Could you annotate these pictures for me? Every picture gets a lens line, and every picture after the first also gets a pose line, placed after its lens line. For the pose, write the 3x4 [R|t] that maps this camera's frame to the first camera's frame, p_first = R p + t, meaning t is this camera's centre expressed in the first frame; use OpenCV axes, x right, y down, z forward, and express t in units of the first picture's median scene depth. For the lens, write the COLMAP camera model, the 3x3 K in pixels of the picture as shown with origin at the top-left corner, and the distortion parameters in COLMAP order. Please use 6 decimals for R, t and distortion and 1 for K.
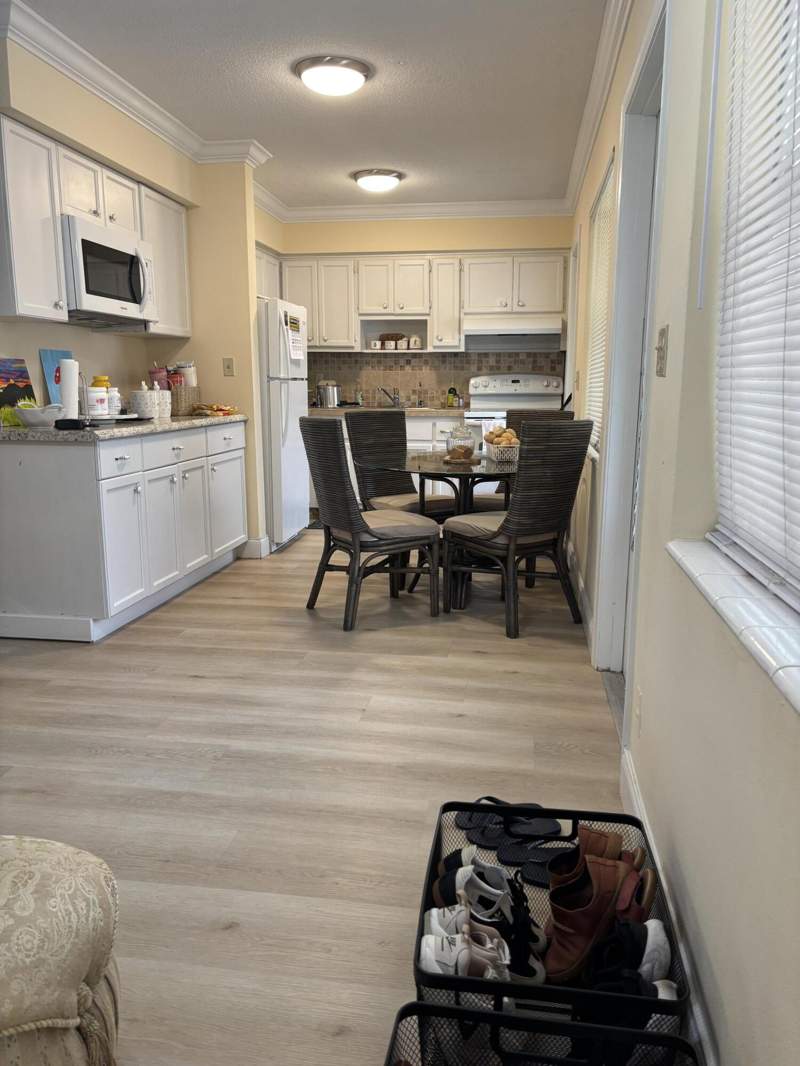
lens RADIAL K [[835.5, 0, 400.0], [0, 835.5, 533.0], [0, 0, 1]] dist [0.066072, -0.002976]
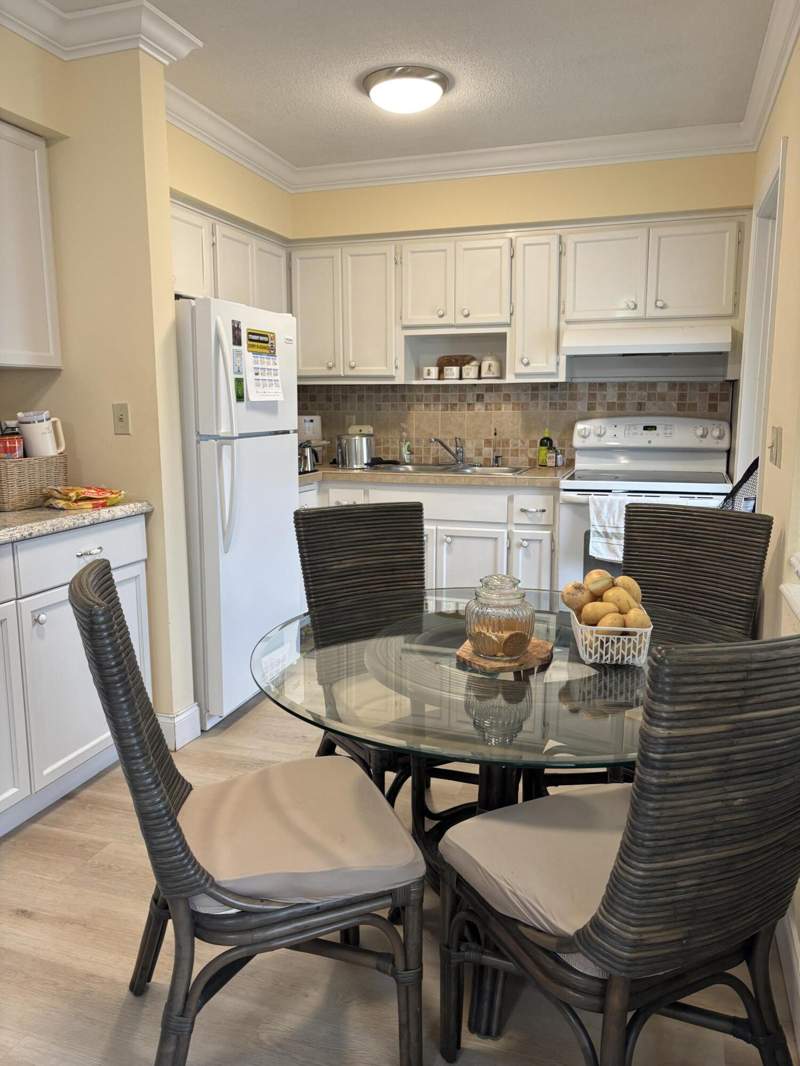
lens RADIAL K [[858.3, 0, 370.3], [0, 858.3, 546.7], [0, 0, 1]] dist [0.033493, -0.004316]
pose [[0.983959, 0.025247, -0.176601, 0.050020], [-0.027648, 0.999556, -0.011148, -0.081357], [0.176241, 0.015852, 0.984219, 0.339572]]
